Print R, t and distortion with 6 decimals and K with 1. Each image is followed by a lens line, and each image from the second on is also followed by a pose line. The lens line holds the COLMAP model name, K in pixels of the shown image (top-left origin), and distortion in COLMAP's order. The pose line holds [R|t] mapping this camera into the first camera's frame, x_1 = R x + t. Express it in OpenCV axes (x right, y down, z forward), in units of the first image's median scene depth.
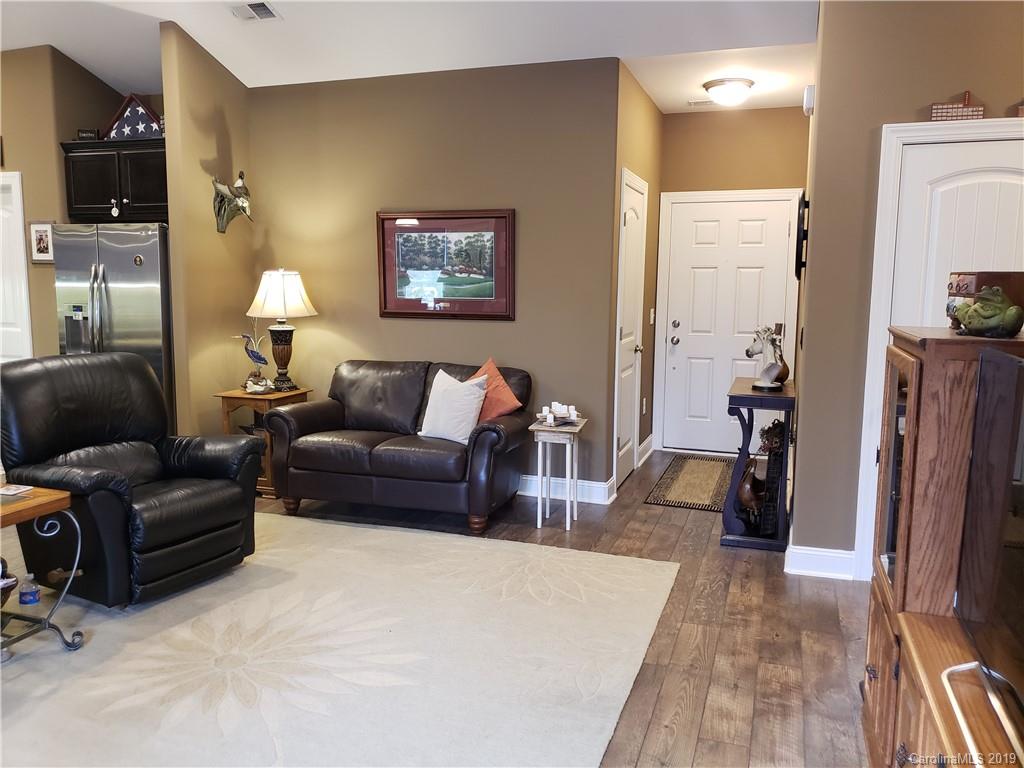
lens RADIAL K [[794.0, 0, 512.0], [0, 794.0, 384.0], [0, 0, 1]] dist [0.002991, 0.000523]
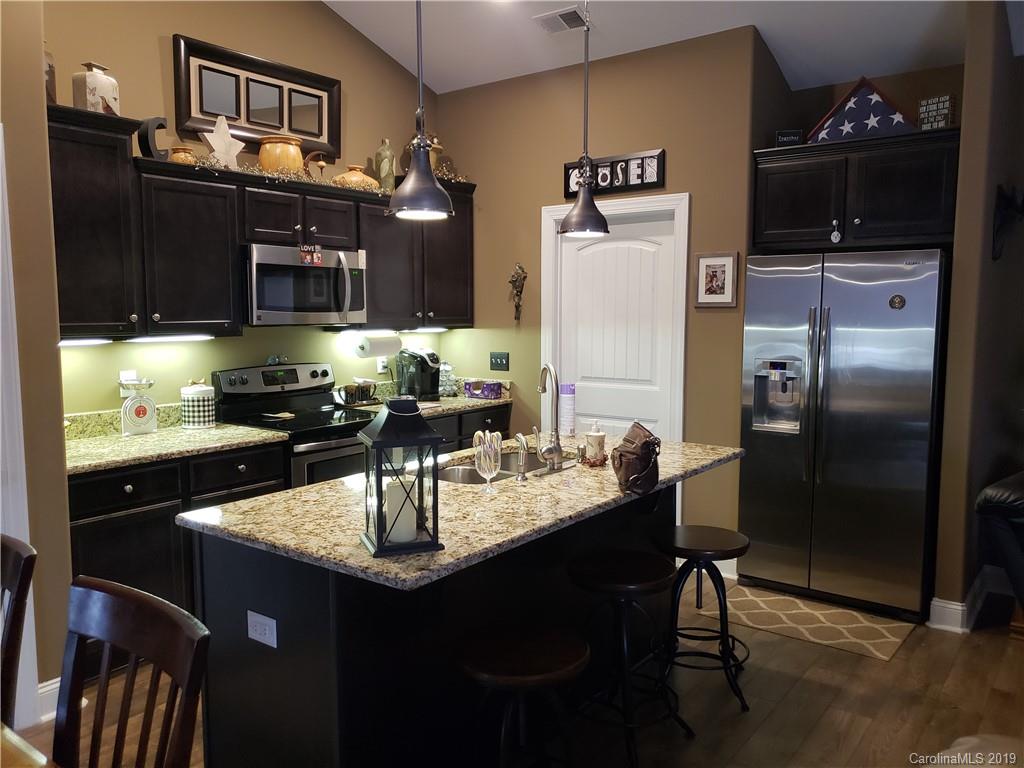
lens RADIAL K [[794.0, 0, 512.0], [0, 794.0, 384.0], [0, 0, 1]] dist [0.002991, 0.000523]
pose [[0.944385, 0.018437, -0.328323, -0.532083], [-0.031504, 0.998907, -0.034525, -0.043714], [0.327328, 0.042948, 0.943934, 0.204149]]
